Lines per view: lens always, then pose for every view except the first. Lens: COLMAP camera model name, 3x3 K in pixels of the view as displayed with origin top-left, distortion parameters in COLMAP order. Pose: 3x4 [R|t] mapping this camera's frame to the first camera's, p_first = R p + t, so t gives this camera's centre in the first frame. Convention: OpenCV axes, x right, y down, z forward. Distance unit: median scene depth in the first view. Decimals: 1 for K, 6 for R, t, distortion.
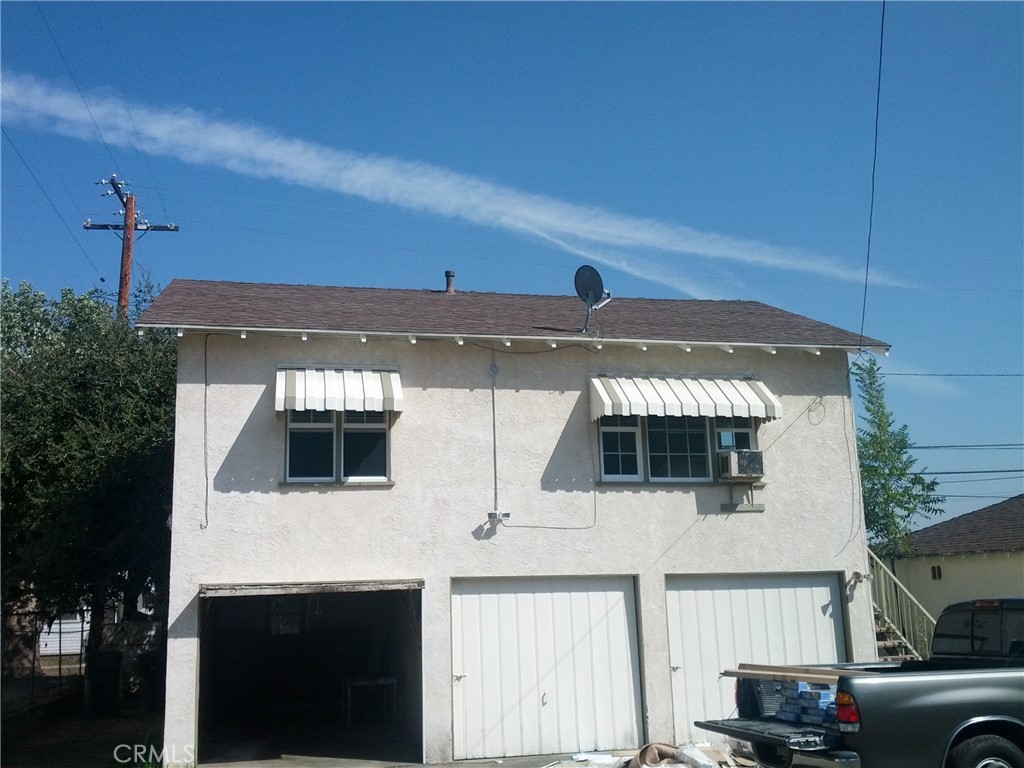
lens RADIAL K [[993.7, 0, 512.0], [0, 993.7, 384.0], [0, 0, 1]] dist [0.145591, -0.508113]
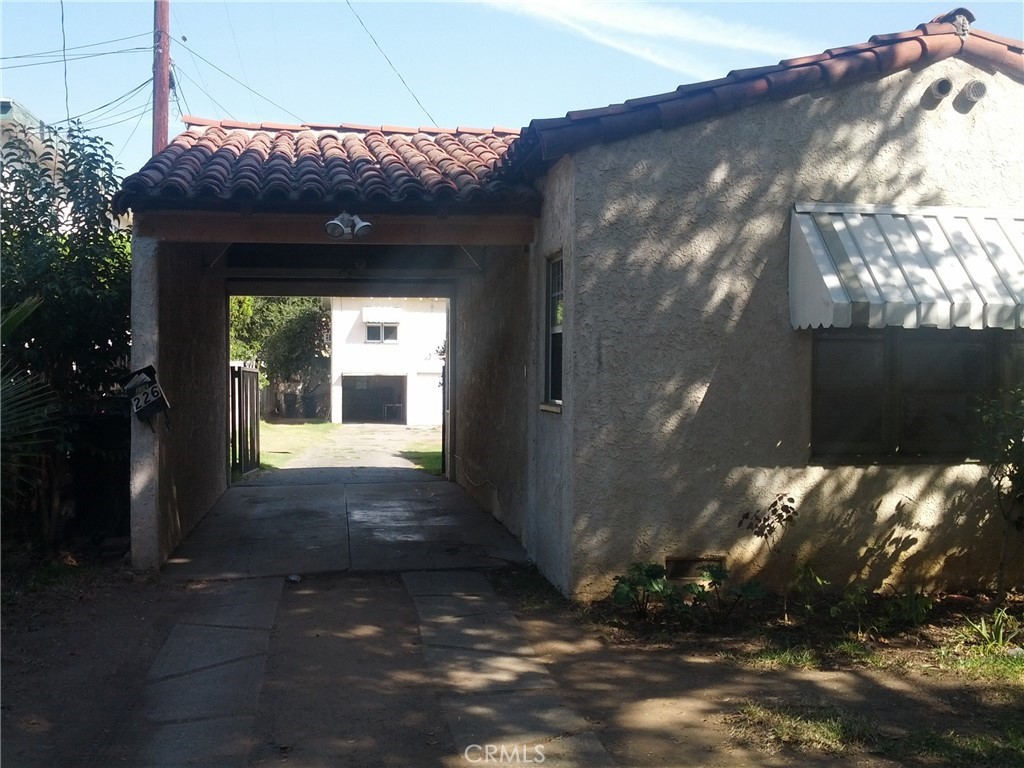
lens RADIAL K [[993.7, 0, 512.0], [0, 993.7, 384.0], [0, 0, 1]] dist [0.145591, -0.508113]
pose [[0.999196, 0.036551, -0.016445, 0.301749], [-0.032180, 0.976200, 0.214473, -0.471733], [0.023893, -0.213772, 0.976591, -2.152102]]
